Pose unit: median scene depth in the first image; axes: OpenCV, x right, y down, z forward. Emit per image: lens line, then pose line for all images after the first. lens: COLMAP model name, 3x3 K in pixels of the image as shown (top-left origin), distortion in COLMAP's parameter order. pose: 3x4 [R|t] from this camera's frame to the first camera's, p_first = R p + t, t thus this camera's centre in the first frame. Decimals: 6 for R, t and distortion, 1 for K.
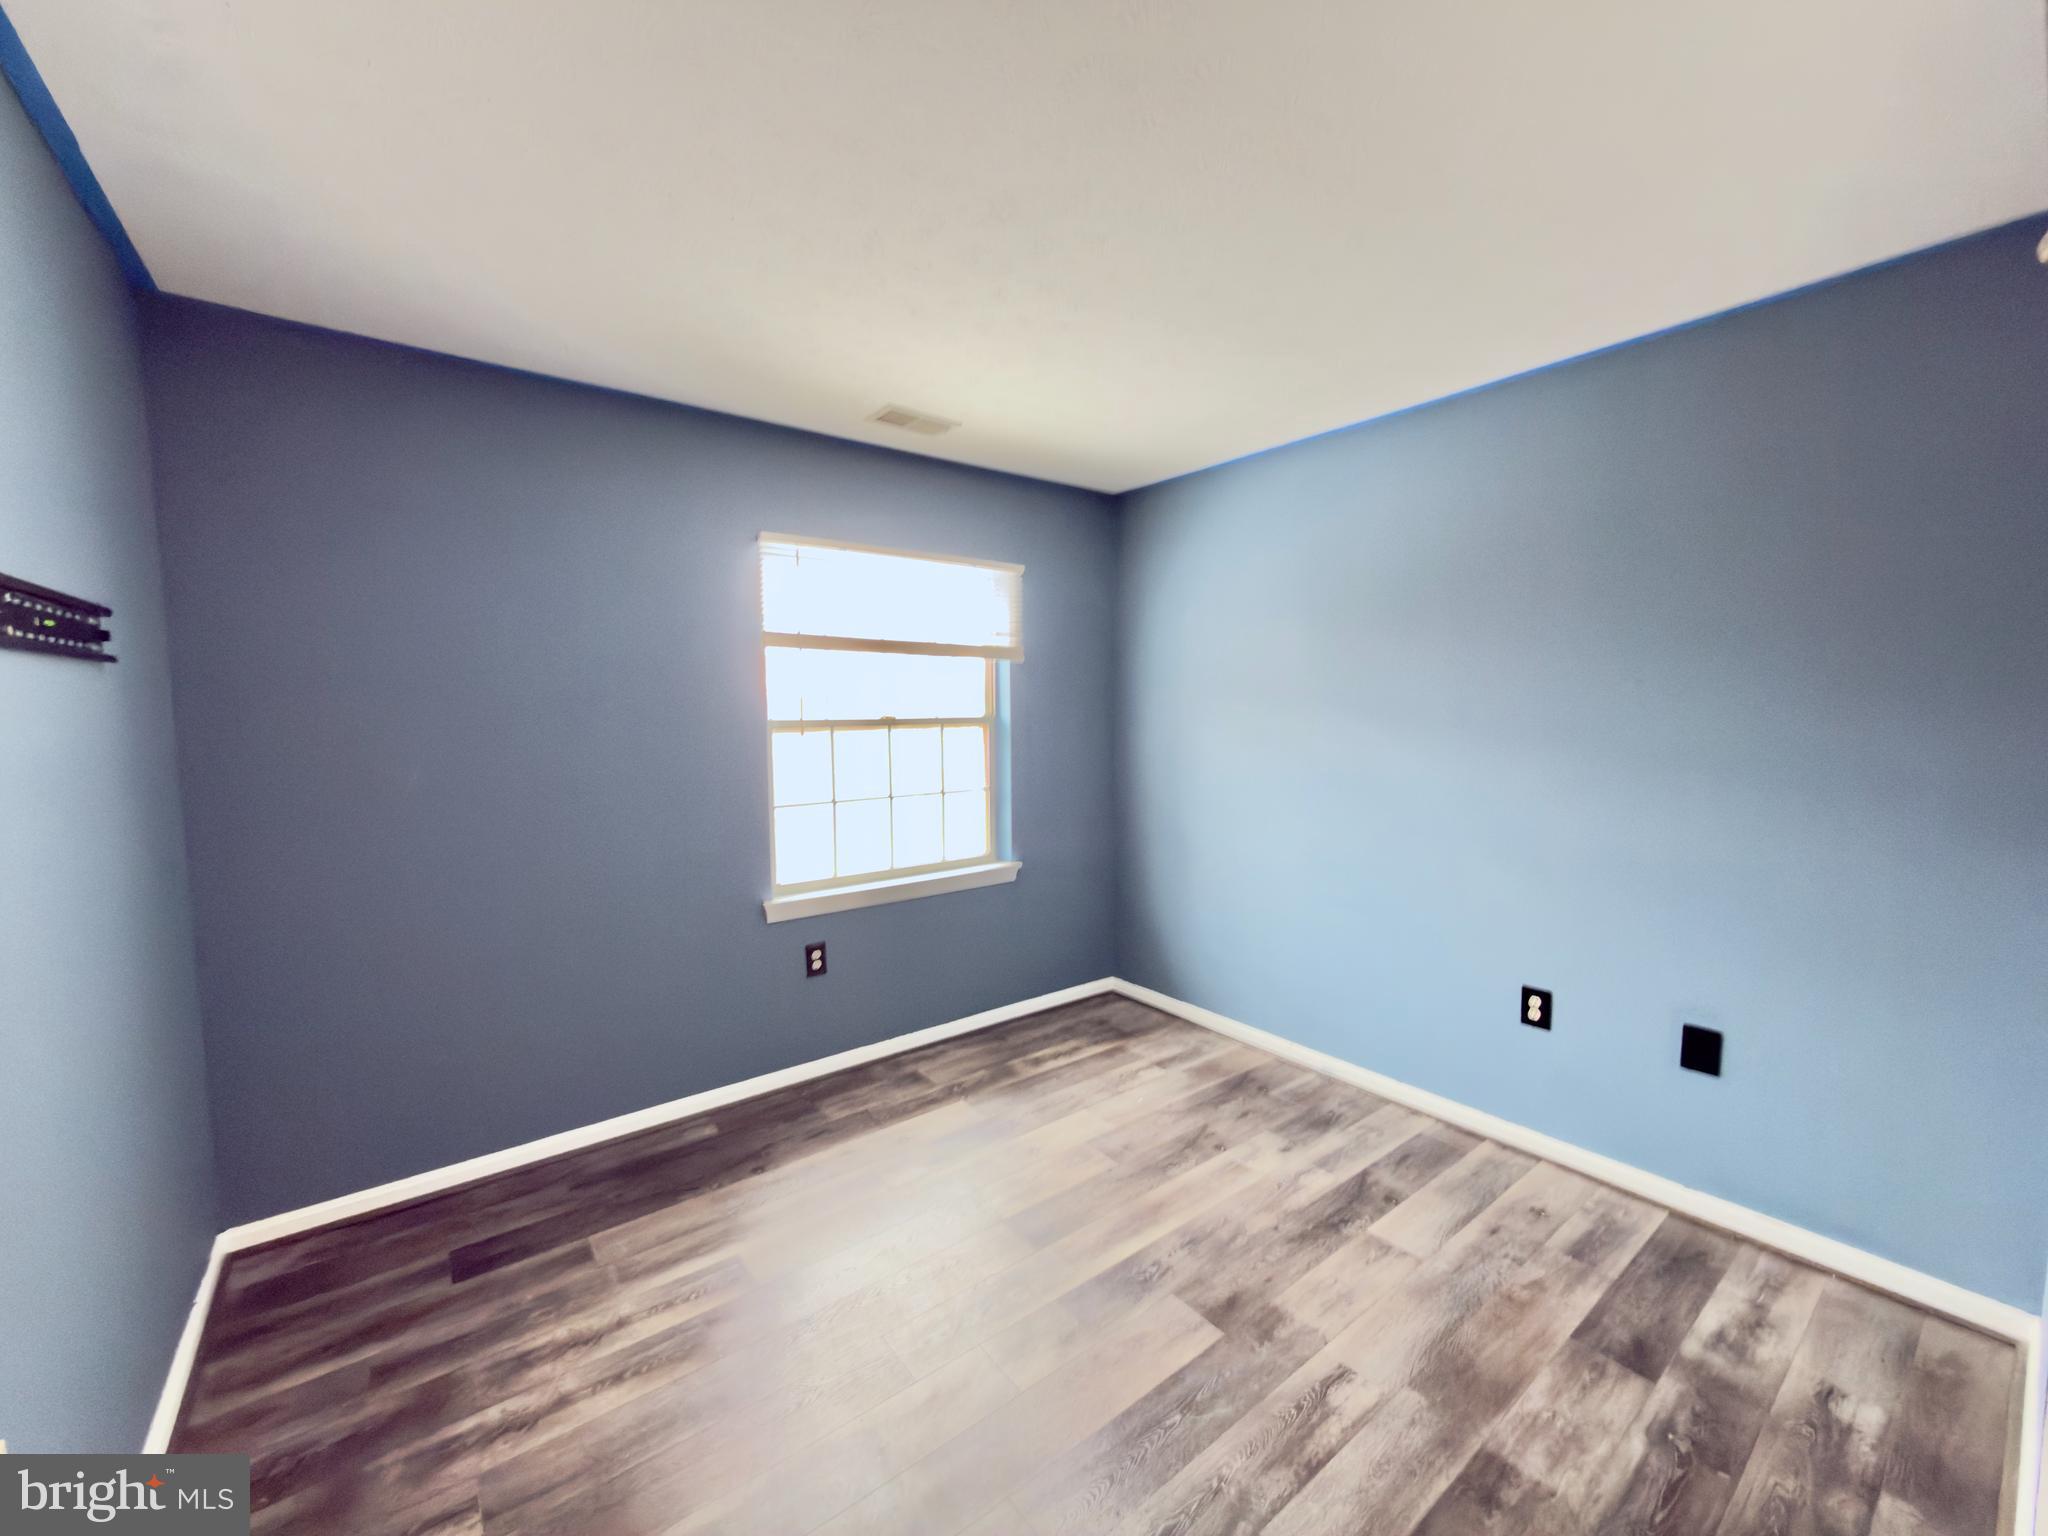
lens RADIAL K [[812.2, 0, 1025.6], [0, 812.2, 770.4], [0, 0, 1]] dist [-0.001742, 0.000208]
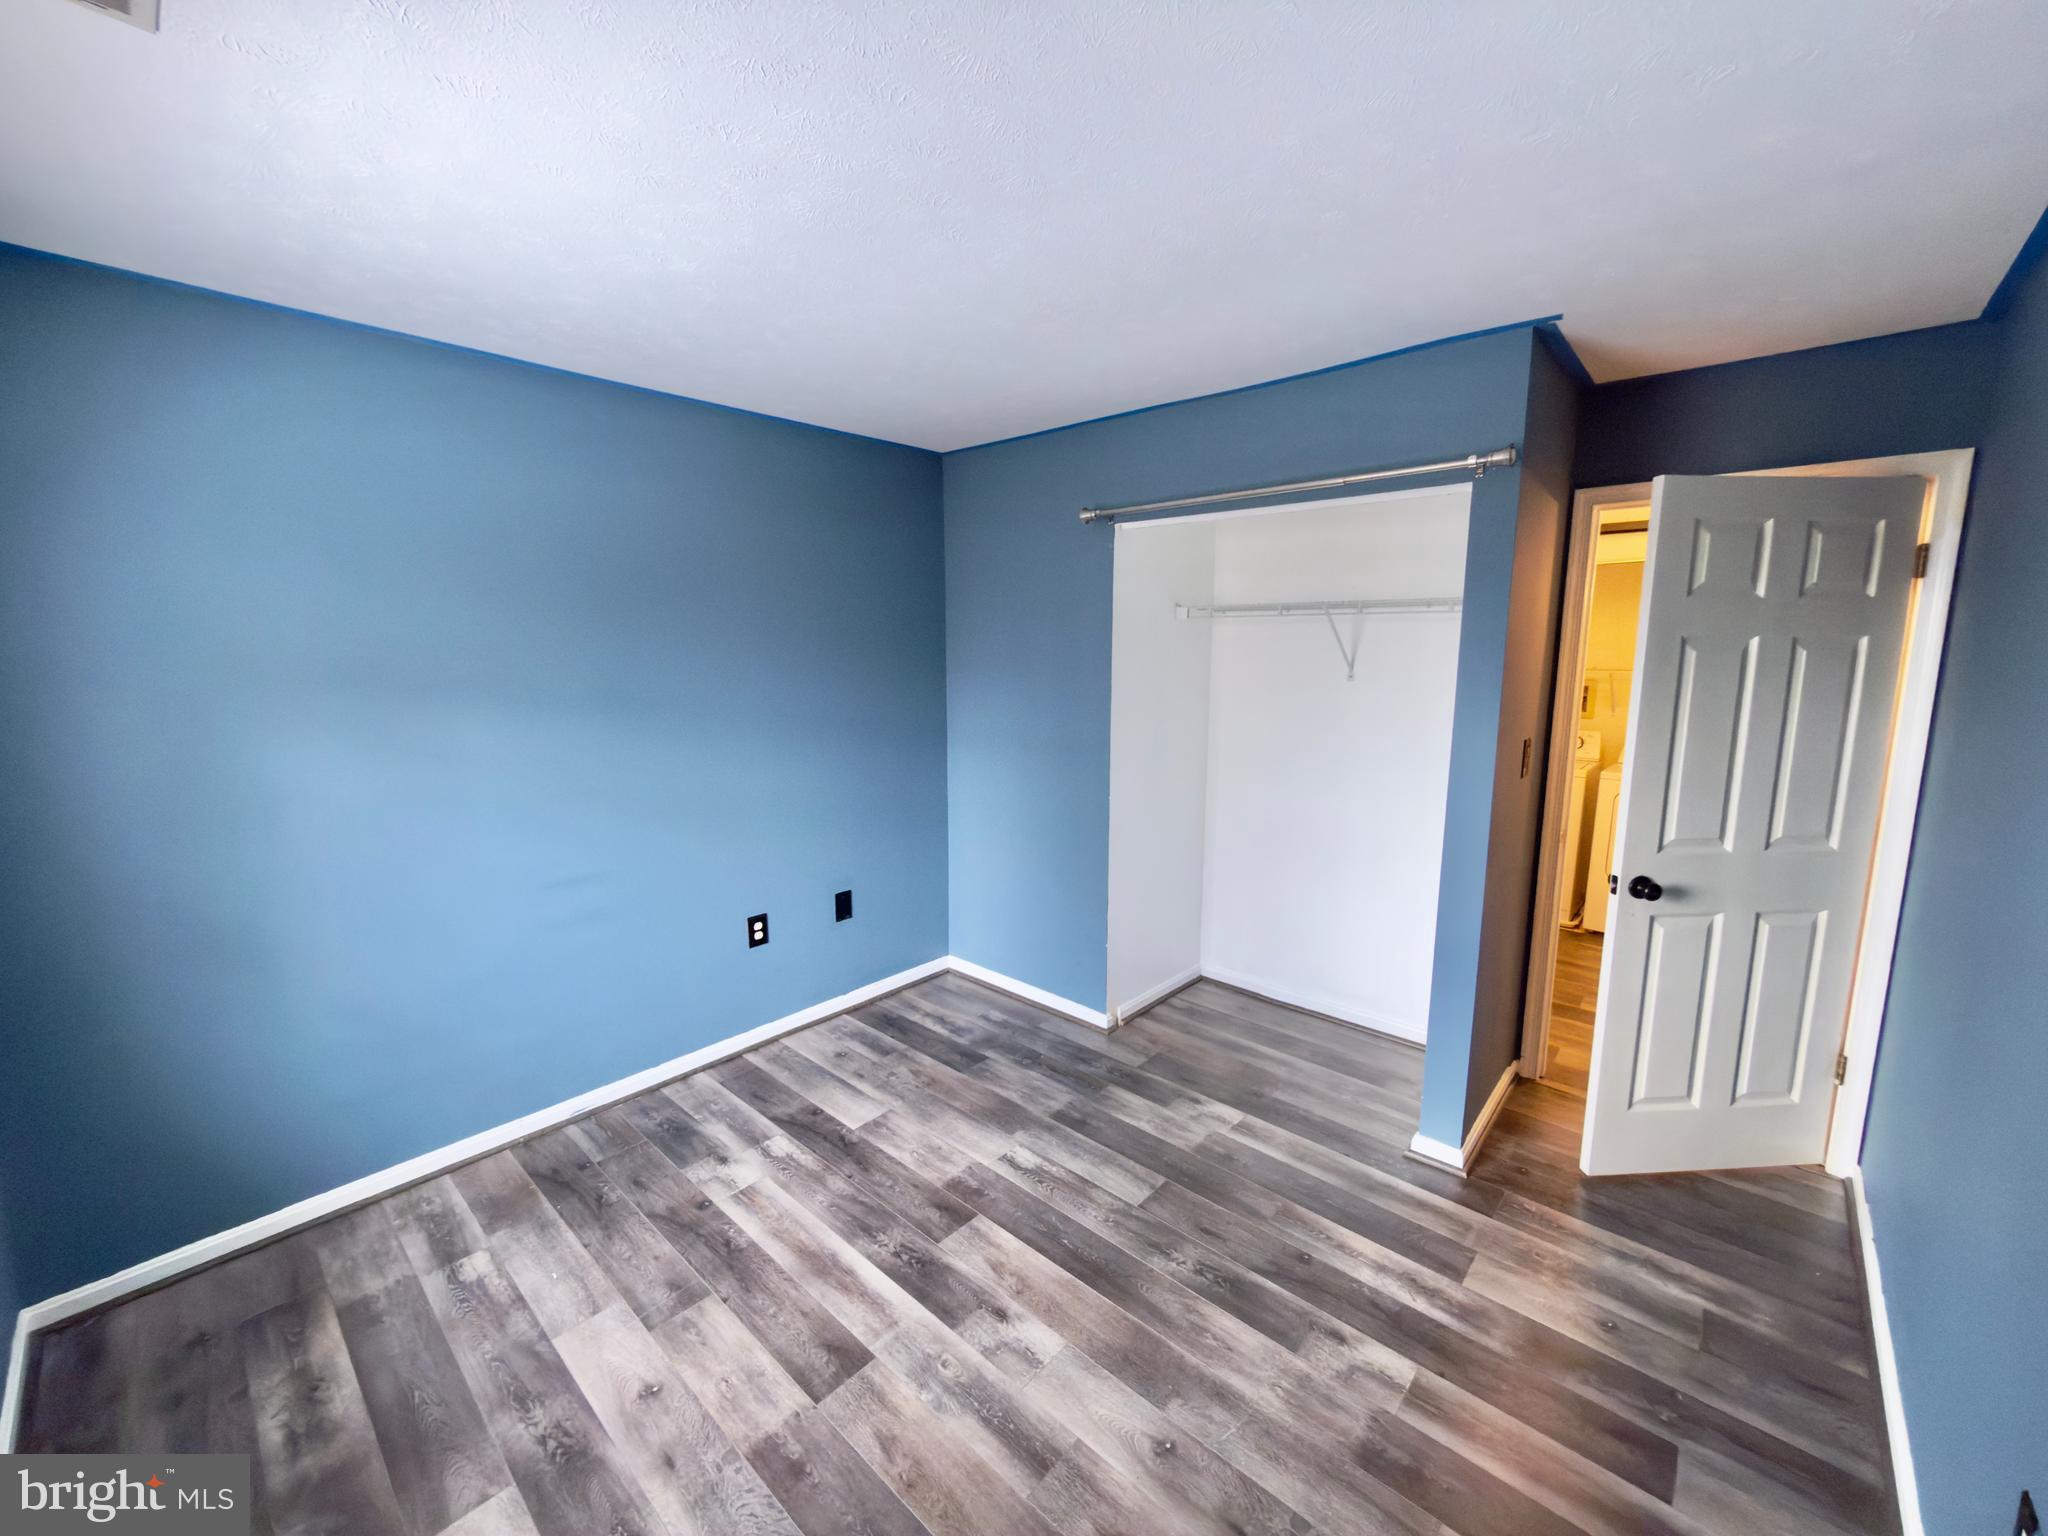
lens RADIAL K [[812.2, 0, 1025.6], [0, 812.2, 770.4], [0, 0, 1]] dist [-0.001742, 0.000208]
pose [[-0.172568, -0.154748, 0.972766, -0.735597], [0.074691, 0.982683, 0.169576, -0.159892], [-0.982162, 0.101920, -0.158021, 0.874305]]
